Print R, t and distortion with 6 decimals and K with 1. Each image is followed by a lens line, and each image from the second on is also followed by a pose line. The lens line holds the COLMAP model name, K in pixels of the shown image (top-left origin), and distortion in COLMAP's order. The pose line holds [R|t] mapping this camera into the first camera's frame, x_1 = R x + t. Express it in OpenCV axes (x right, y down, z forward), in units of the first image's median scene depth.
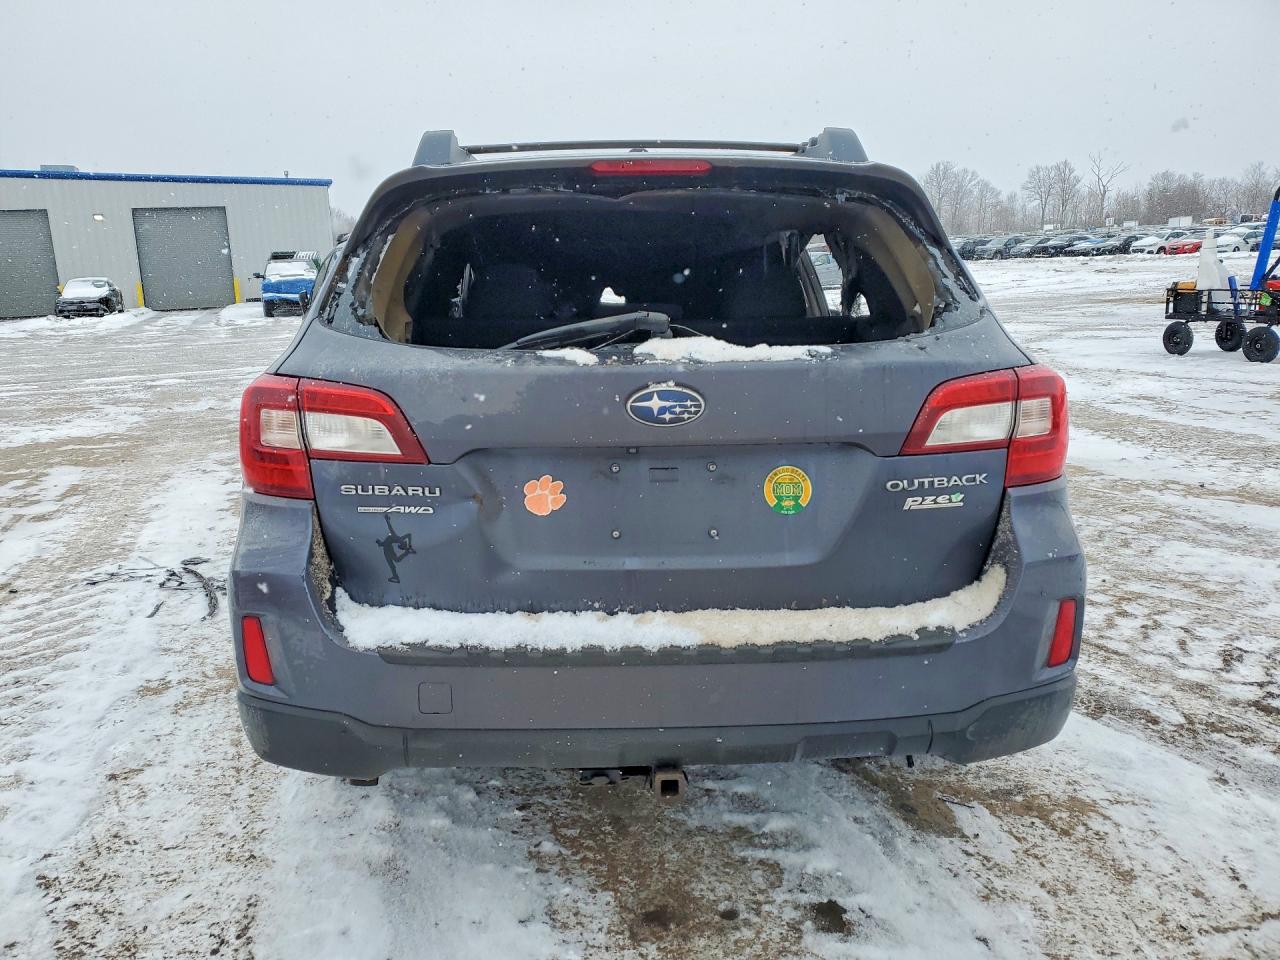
lens RADIAL K [[975.9, 0, 626.7], [0, 975.9, 473.6], [0, 0, 1]] dist [0.006933, 0.018646]
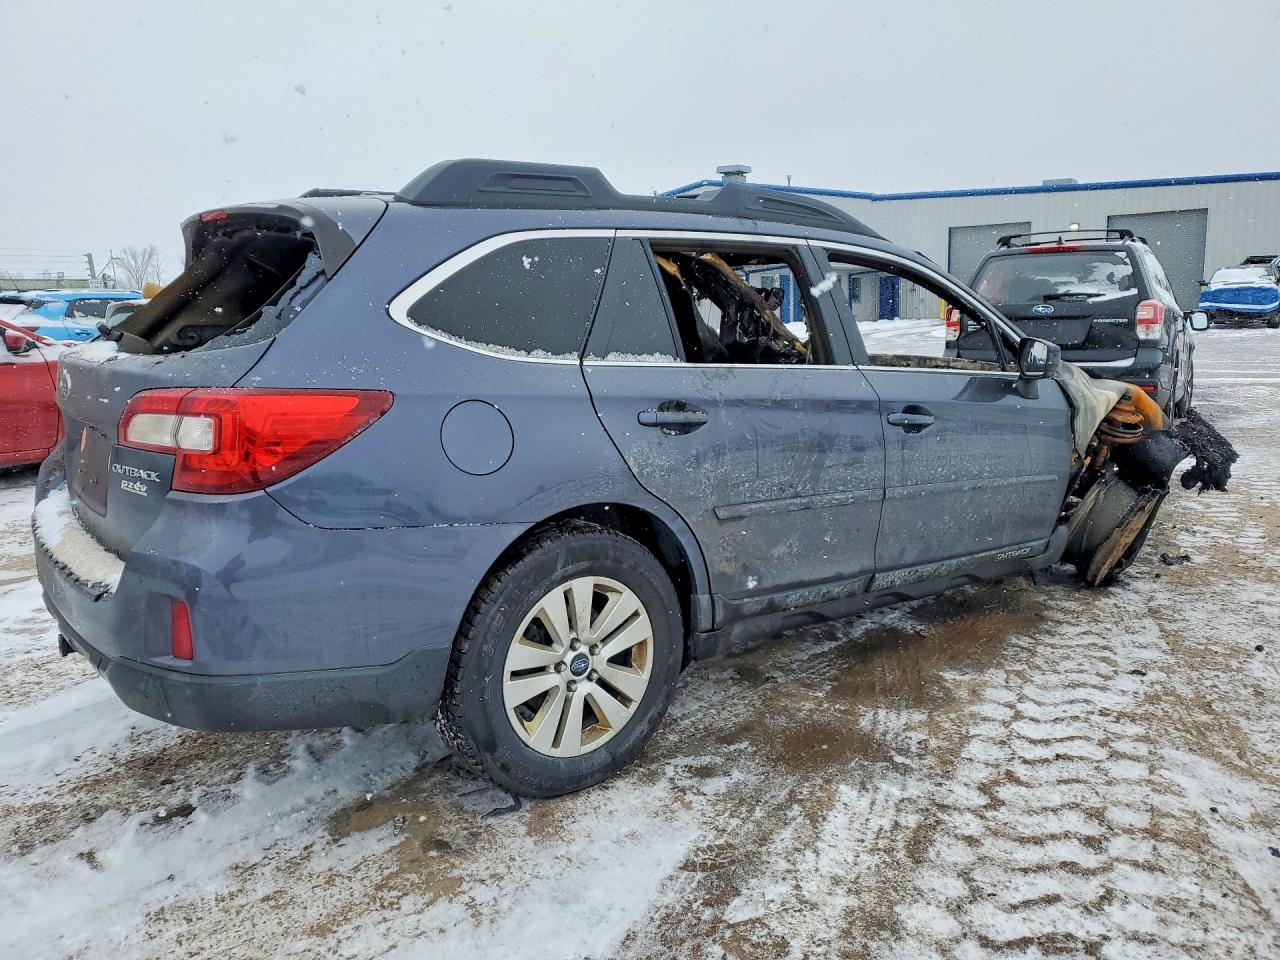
lens RADIAL K [[975.9, 0, 630.0], [0, 975.9, 485.5], [0, 0, 1]] dist [0.006933, 0.018646]
pose [[0.586627, 0.167509, -0.792344, 1.302560], [-0.163446, 0.982731, 0.086748, -0.143035], [0.793192, 0.078617, 0.603875, 0.595999]]
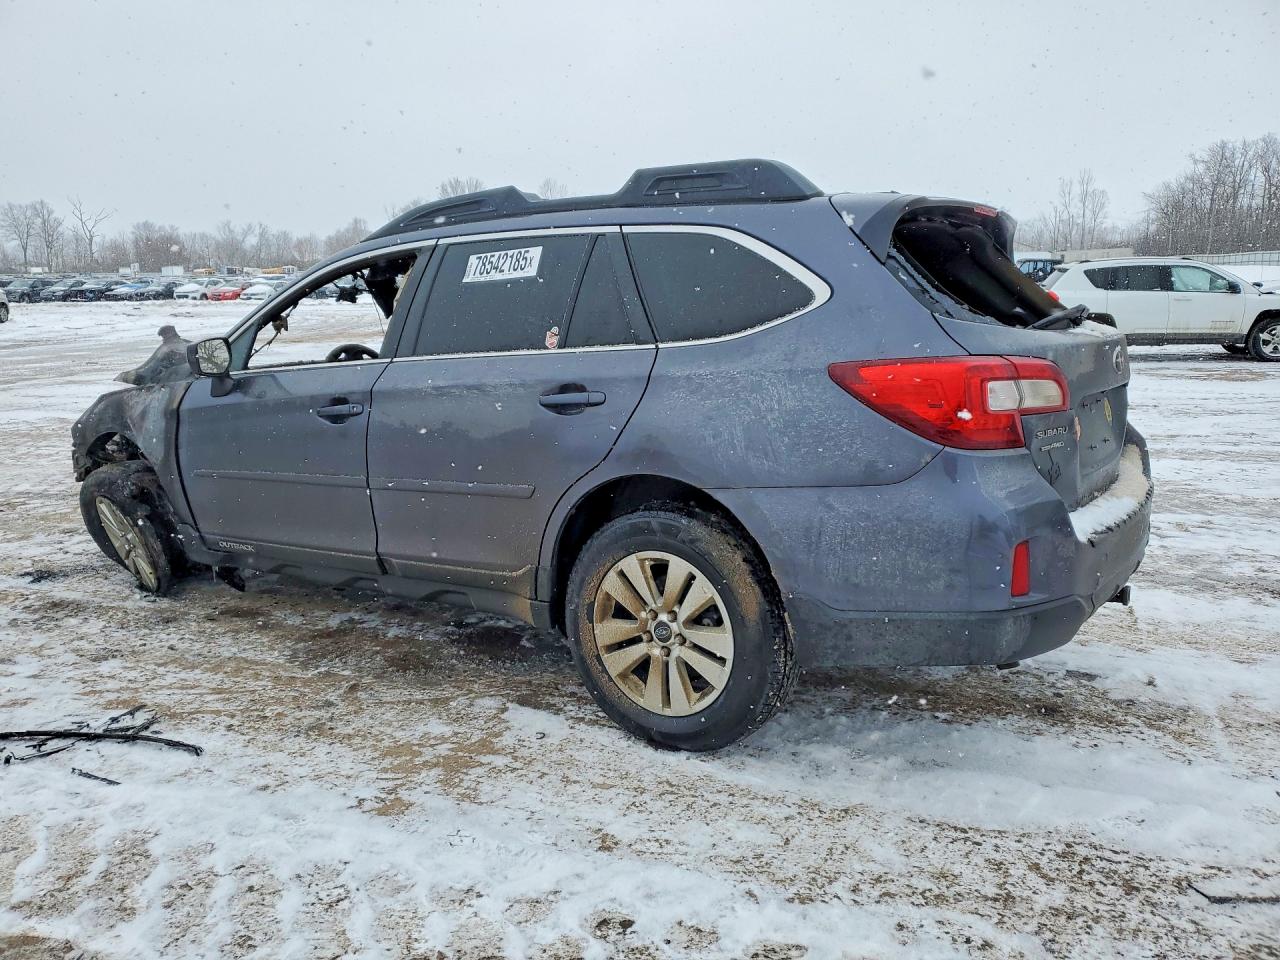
lens RADIAL K [[975.9, 0, 639.0], [0, 975.9, 482.9], [0, 0, 1]] dist [0.006933, 0.018646]
pose [[0.604852, -0.133701, 0.785034, -1.324913], [0.161724, 0.985886, 0.043304, -0.052259], [-0.779743, 0.100766, 0.617938, 0.468364]]
